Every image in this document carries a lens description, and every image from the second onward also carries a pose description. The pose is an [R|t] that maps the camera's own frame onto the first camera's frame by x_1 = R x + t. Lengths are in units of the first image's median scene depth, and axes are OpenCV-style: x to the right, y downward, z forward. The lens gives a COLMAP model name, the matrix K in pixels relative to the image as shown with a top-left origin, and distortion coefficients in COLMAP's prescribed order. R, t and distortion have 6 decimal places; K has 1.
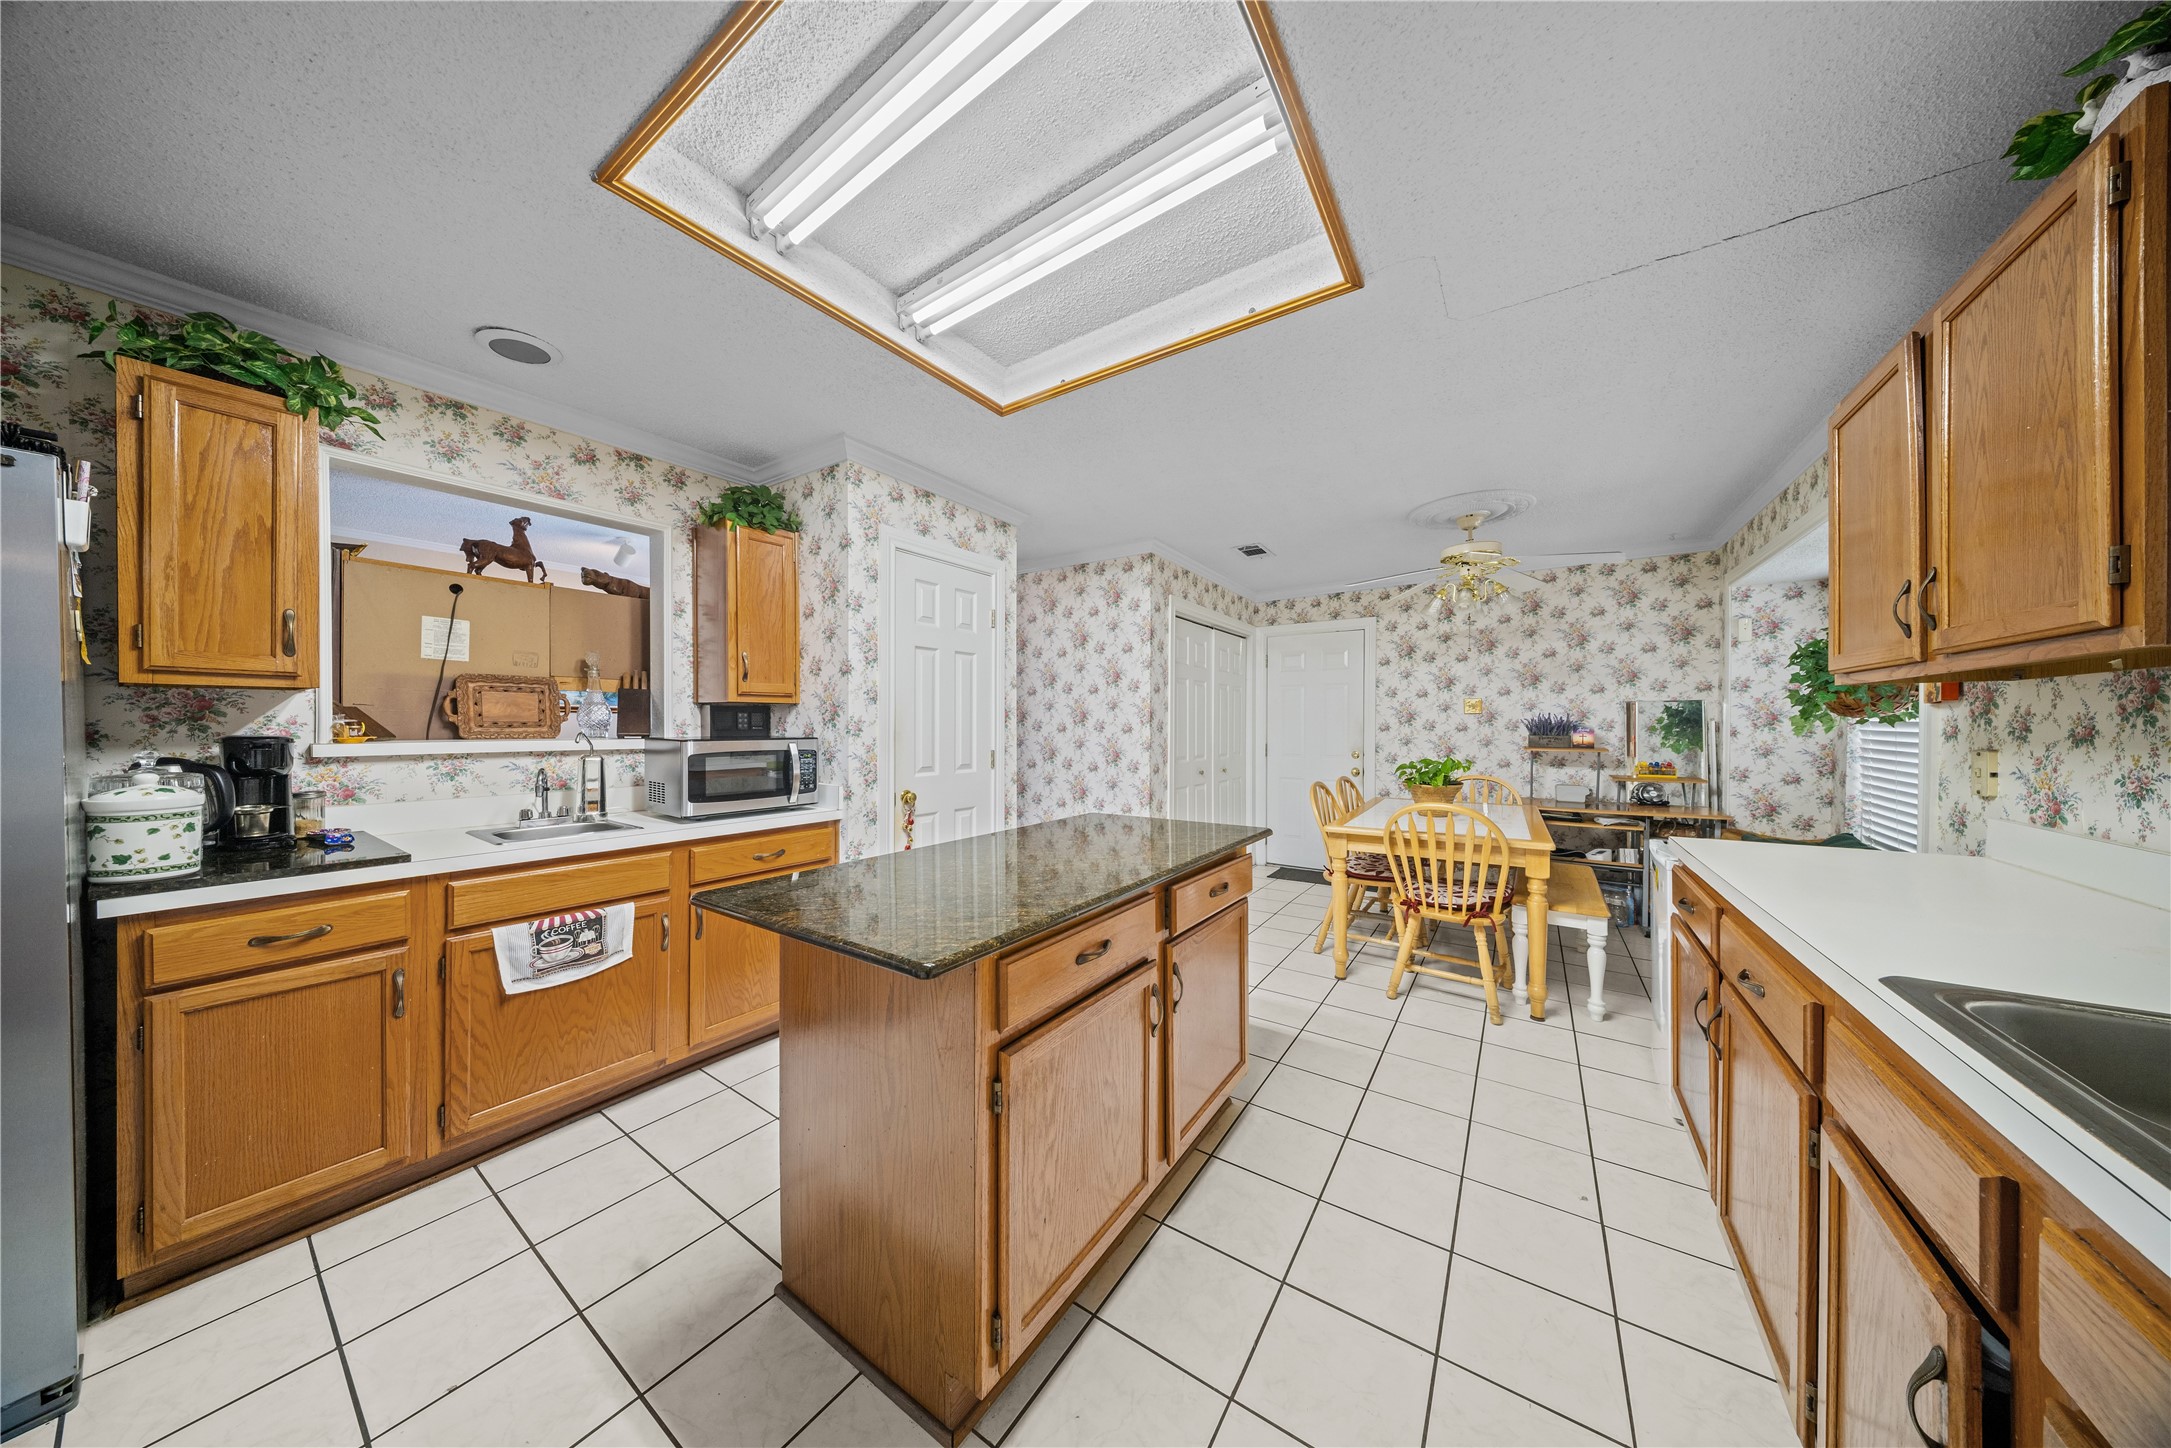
lens RADIAL K [[638.6, 0, 1087.4], [0, 638.6, 729.0], [0, 0, 1]] dist [0.003229, -0.001669]
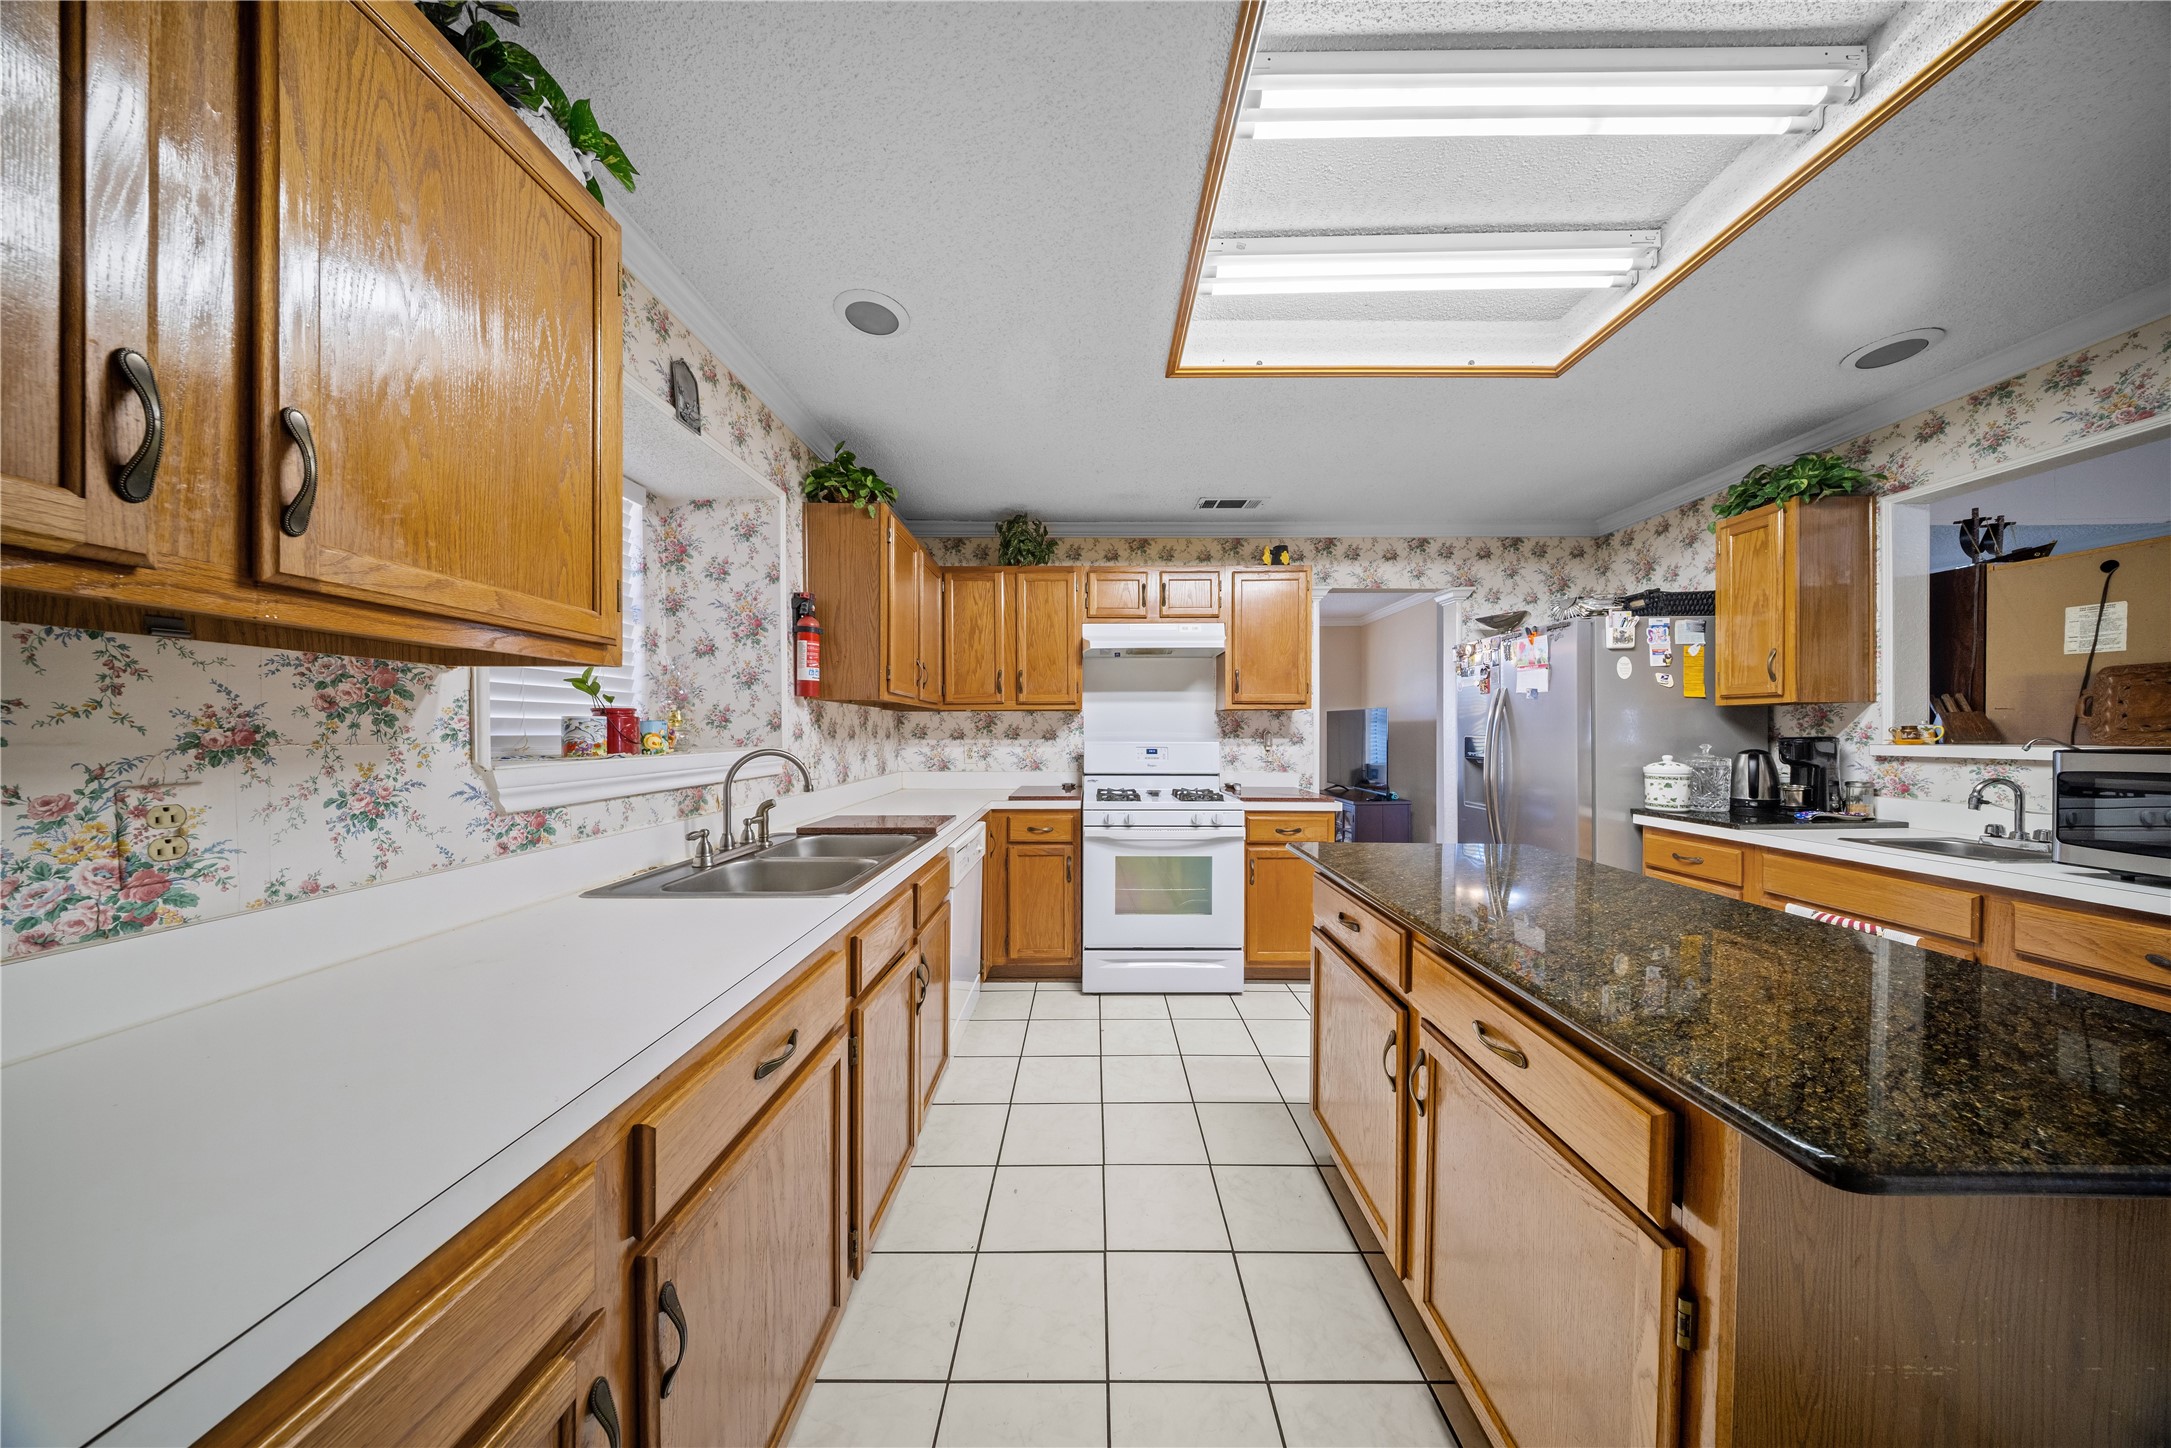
lens RADIAL K [[638.6, 0, 1094.4], [0, 638.6, 739.1], [0, 0, 1]] dist [0.003229, -0.001669]
pose [[-0.824482, 0.007854, -0.565834, 0.499348], [-0.001274, 0.999875, 0.015734, -0.002995], [0.565887, 0.013693, -0.824369, 0.798373]]
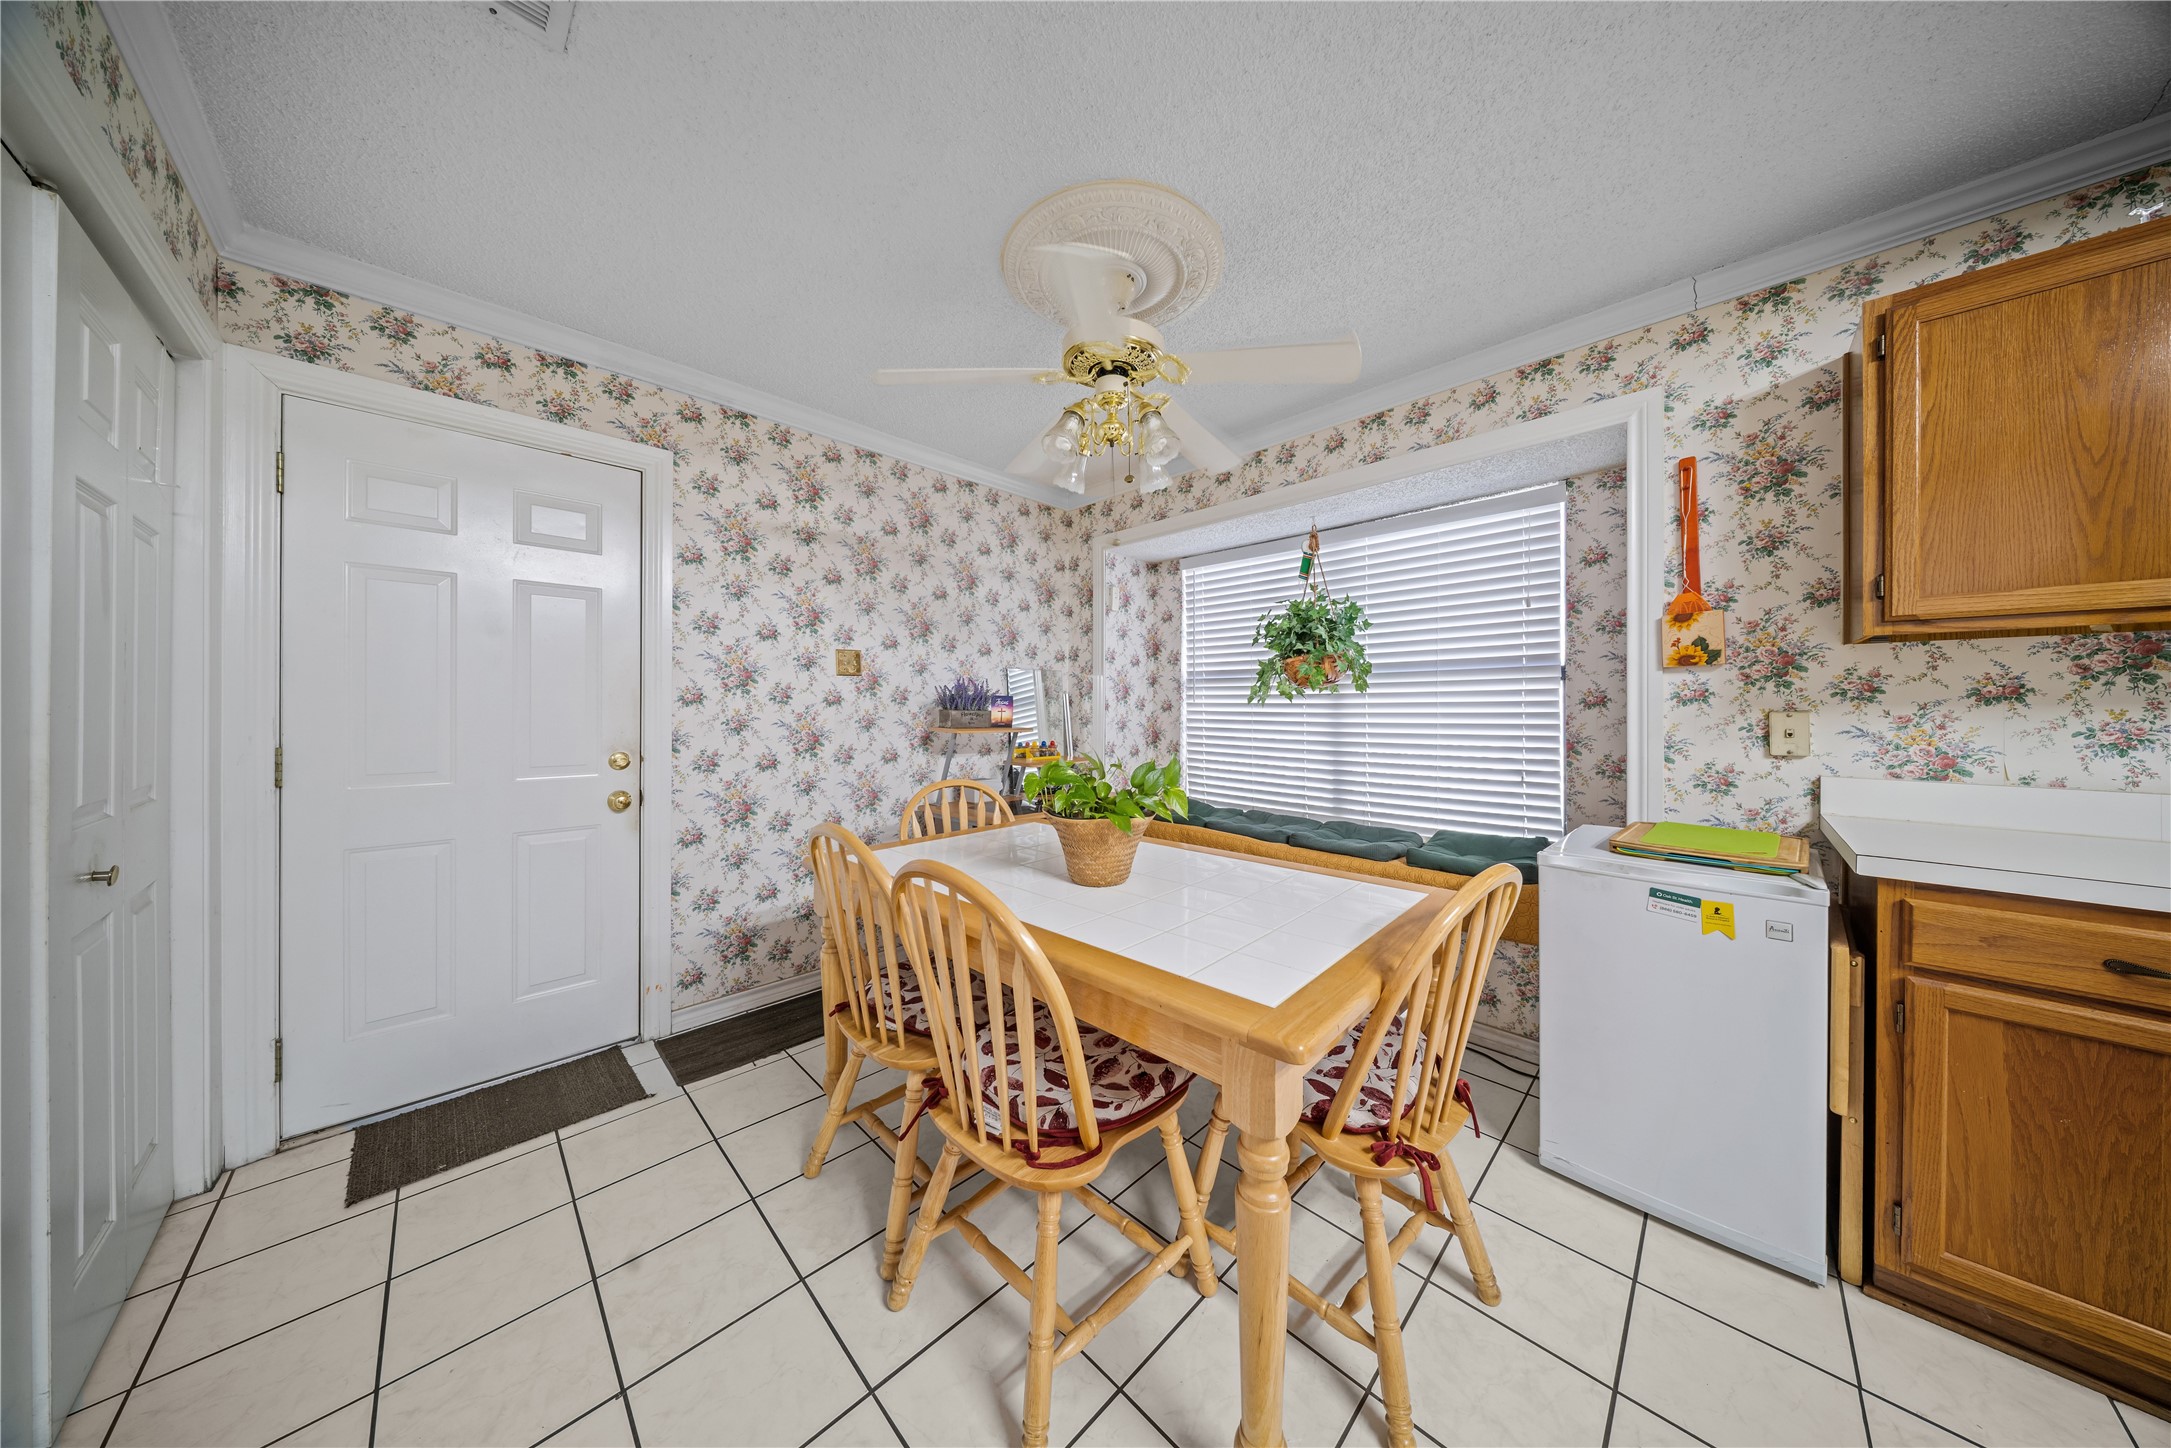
lens RADIAL K [[638.6, 0, 1091.6], [0, 638.6, 710.0], [0, 0, 1]] dist [0.003229, -0.001669]
pose [[0.178125, -0.002159, 0.984006, 0.105930], [0.004476, 0.999989, 0.001384, 0.014006], [-0.983998, 0.004158, 0.178132, 1.142783]]
